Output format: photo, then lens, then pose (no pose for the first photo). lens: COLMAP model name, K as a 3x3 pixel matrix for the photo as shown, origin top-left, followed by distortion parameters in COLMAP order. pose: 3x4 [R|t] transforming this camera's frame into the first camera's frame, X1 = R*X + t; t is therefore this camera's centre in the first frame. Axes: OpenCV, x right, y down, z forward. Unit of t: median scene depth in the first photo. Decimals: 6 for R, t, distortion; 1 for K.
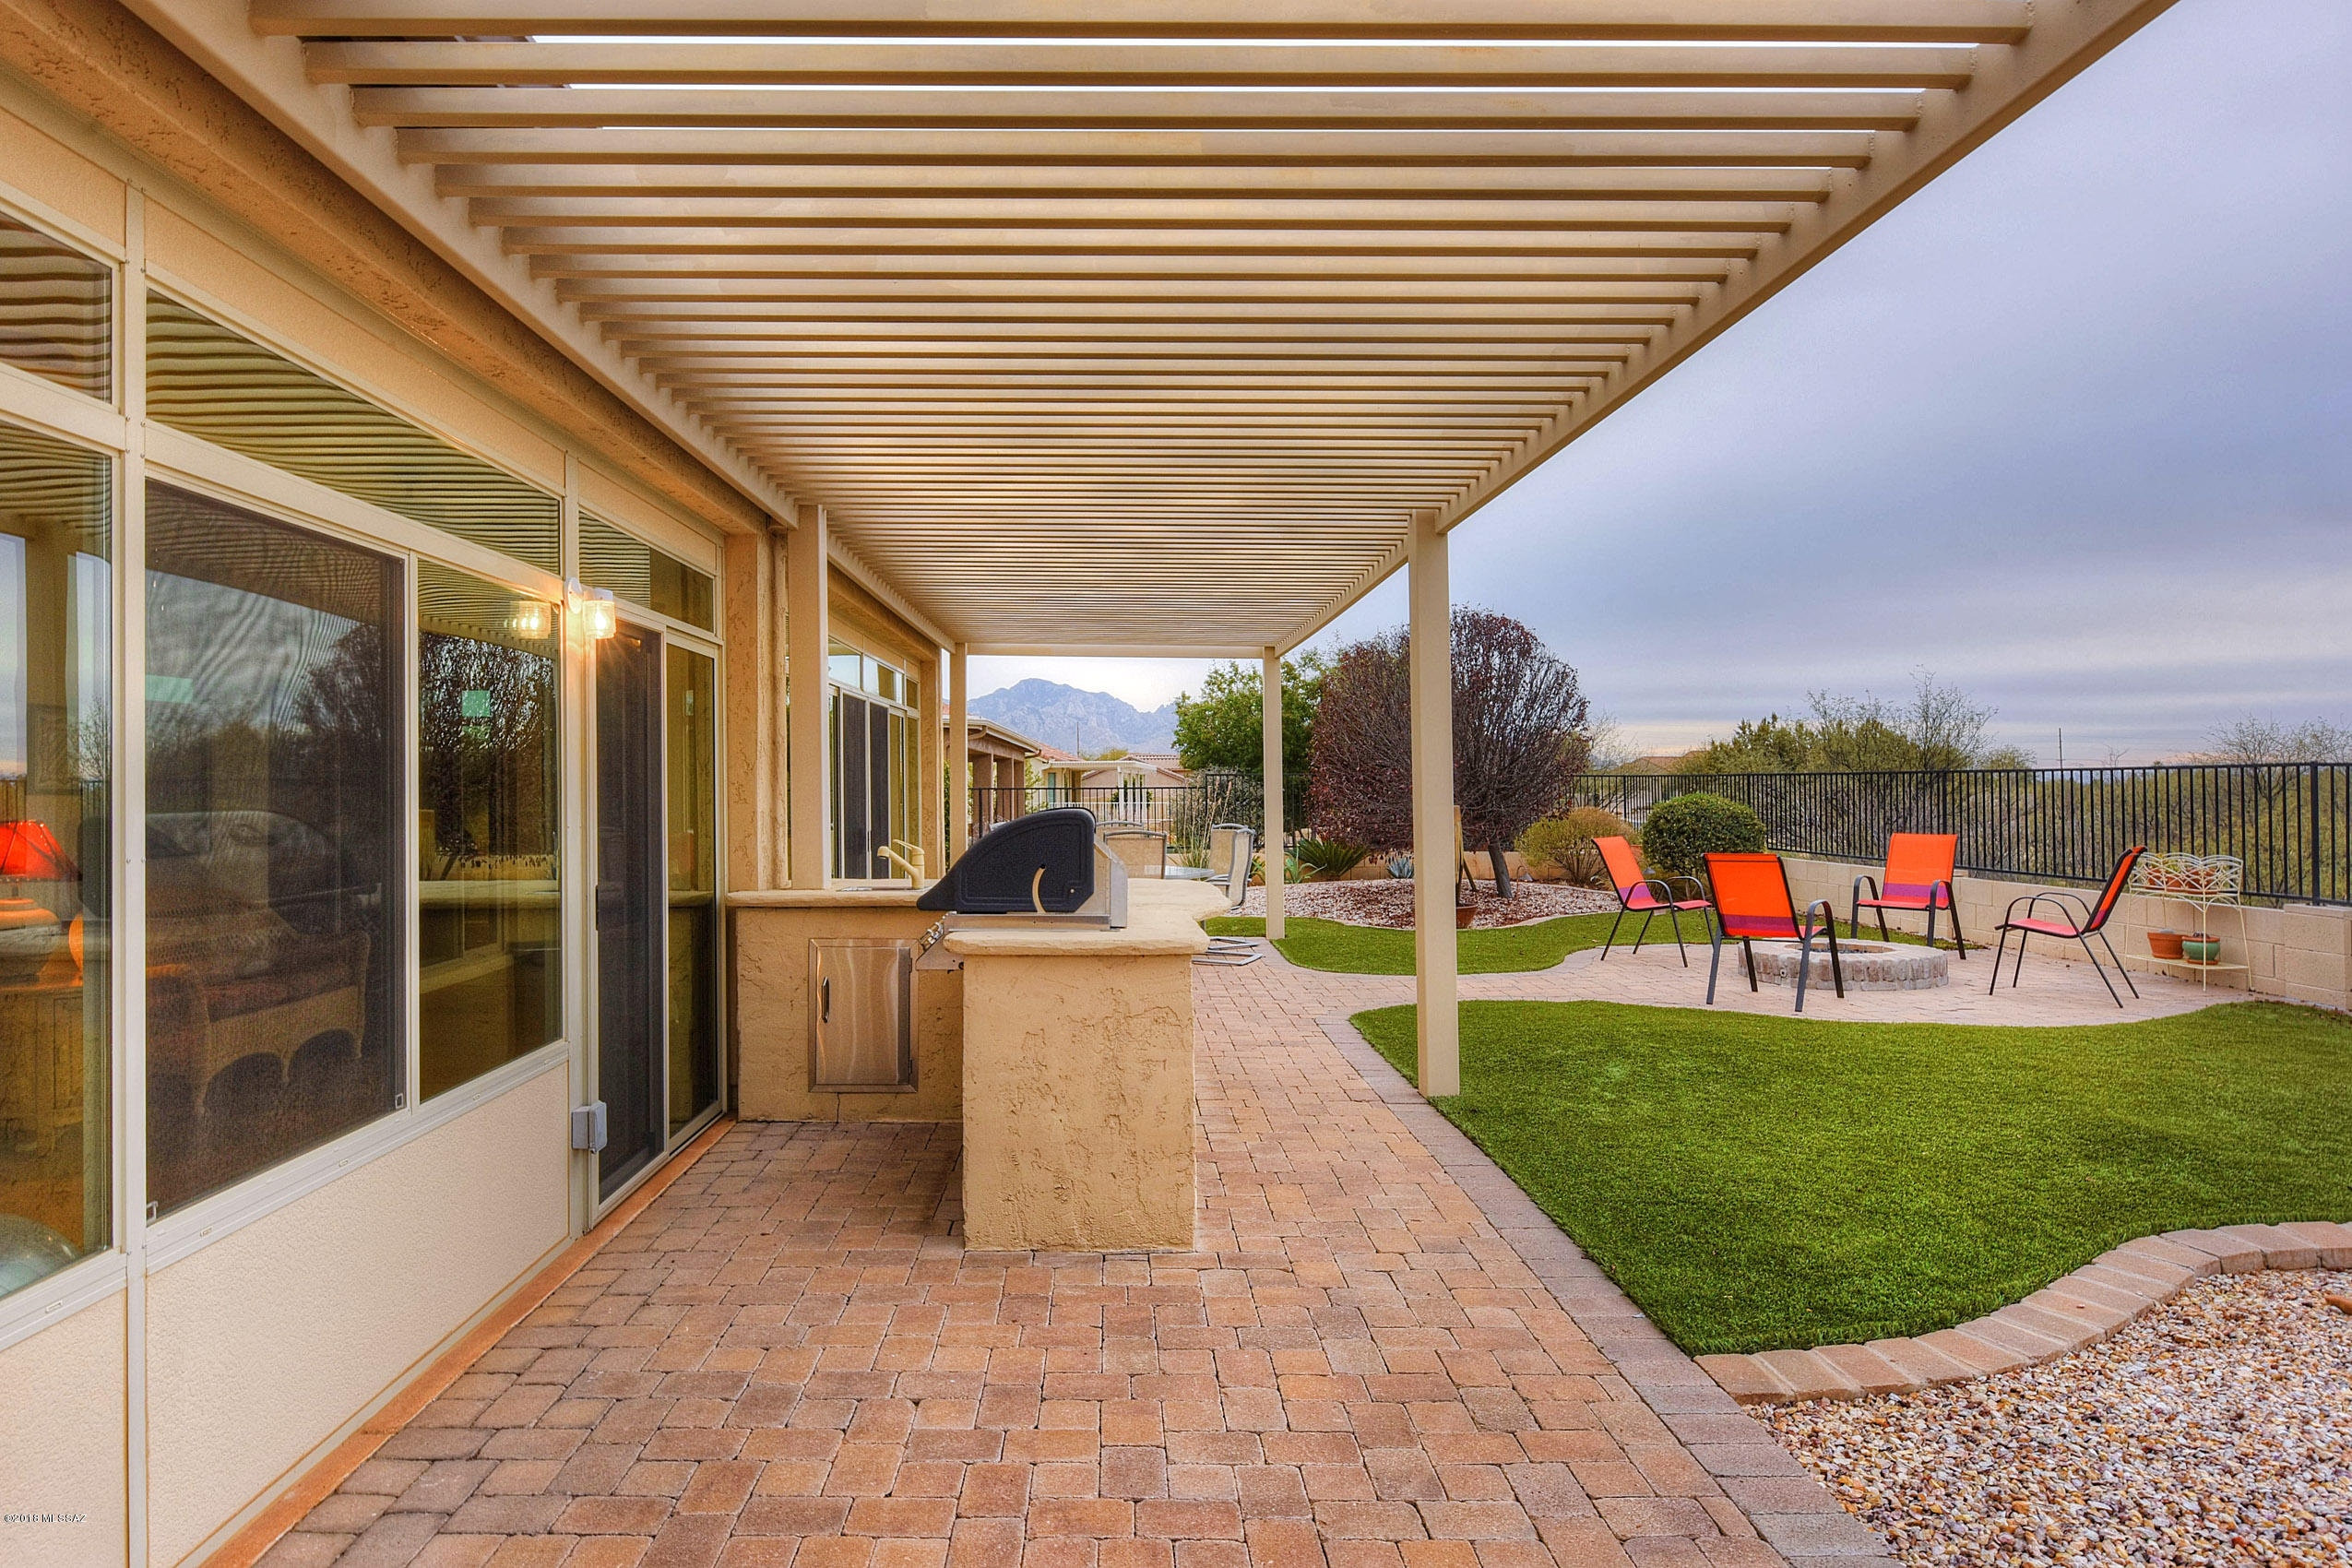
lens RADIAL K [[1342.7, 0, 1176.0], [0, 1342.7, 784.0], [0, 0, 1]] dist [0.000556, 0.000243]
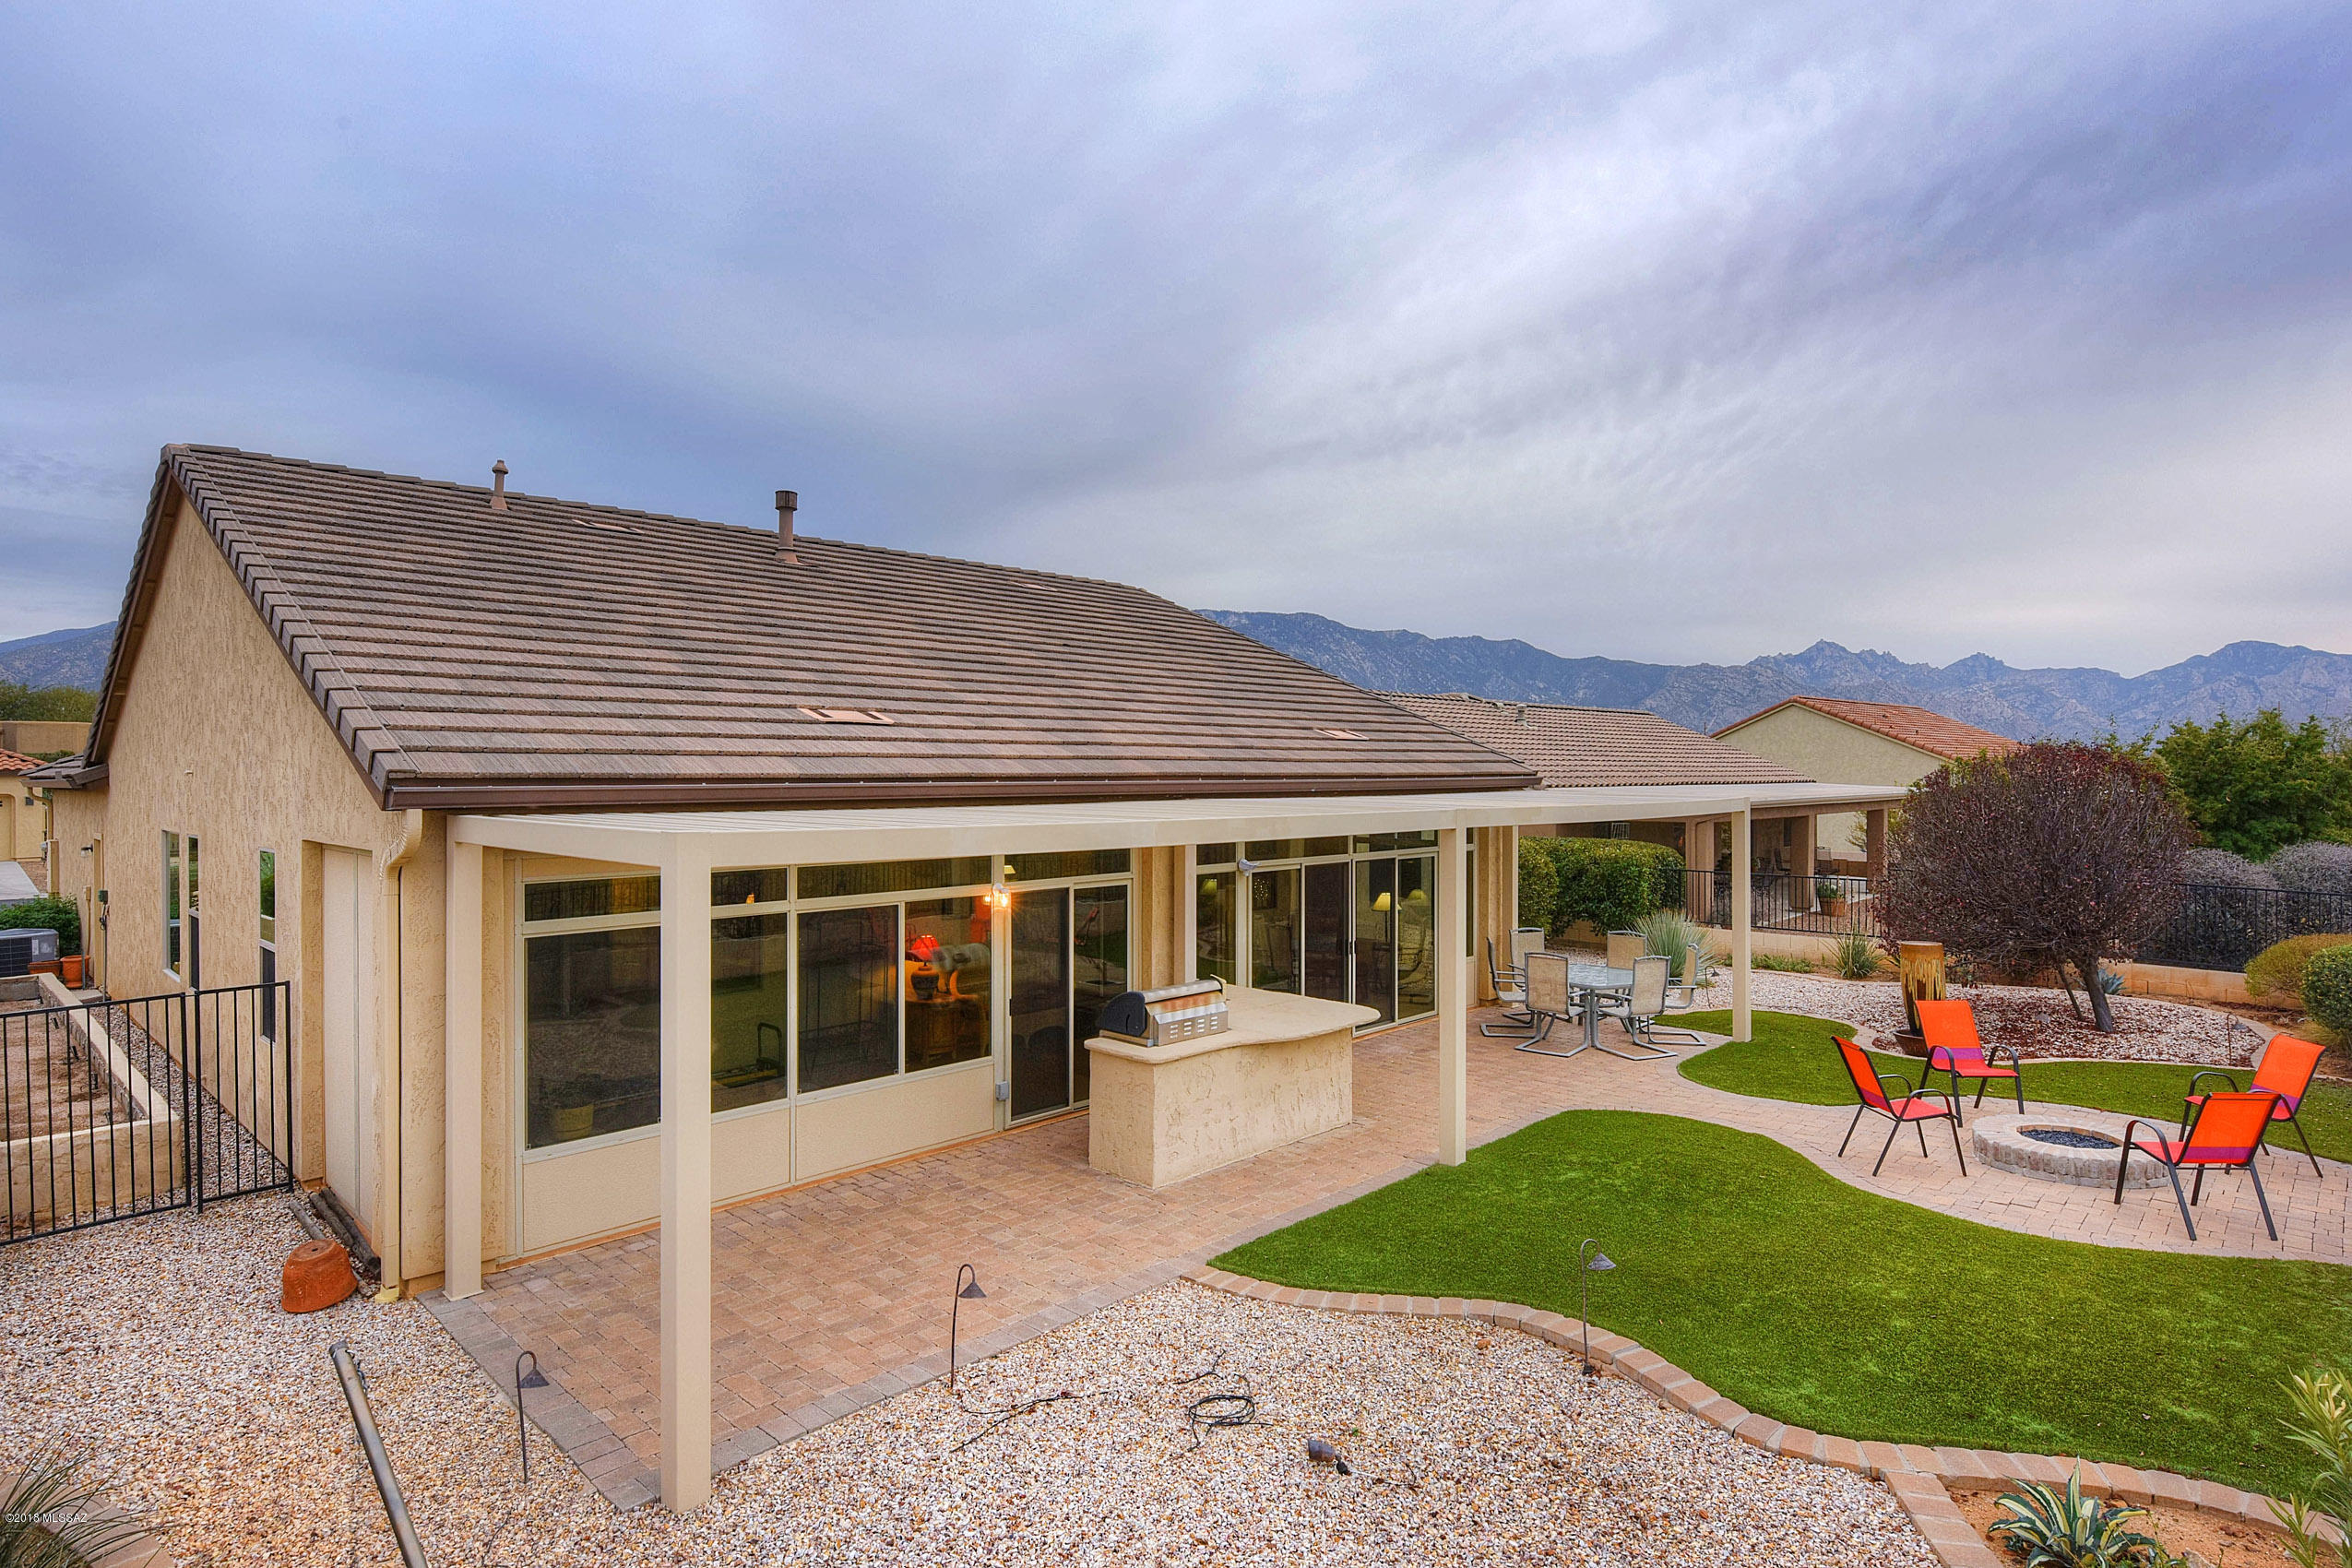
lens RADIAL K [[1276.0, 0, 1140.5], [0, 1276.0, 776.8], [0, 0, 1]] dist [0.006105, 0.001432]
pose [[0.681471, -0.004257, -0.731832, 1.929257], [0.005398, 0.999985, -0.000791, -0.434187], [0.731825, -0.003411, 0.681484, -0.620470]]
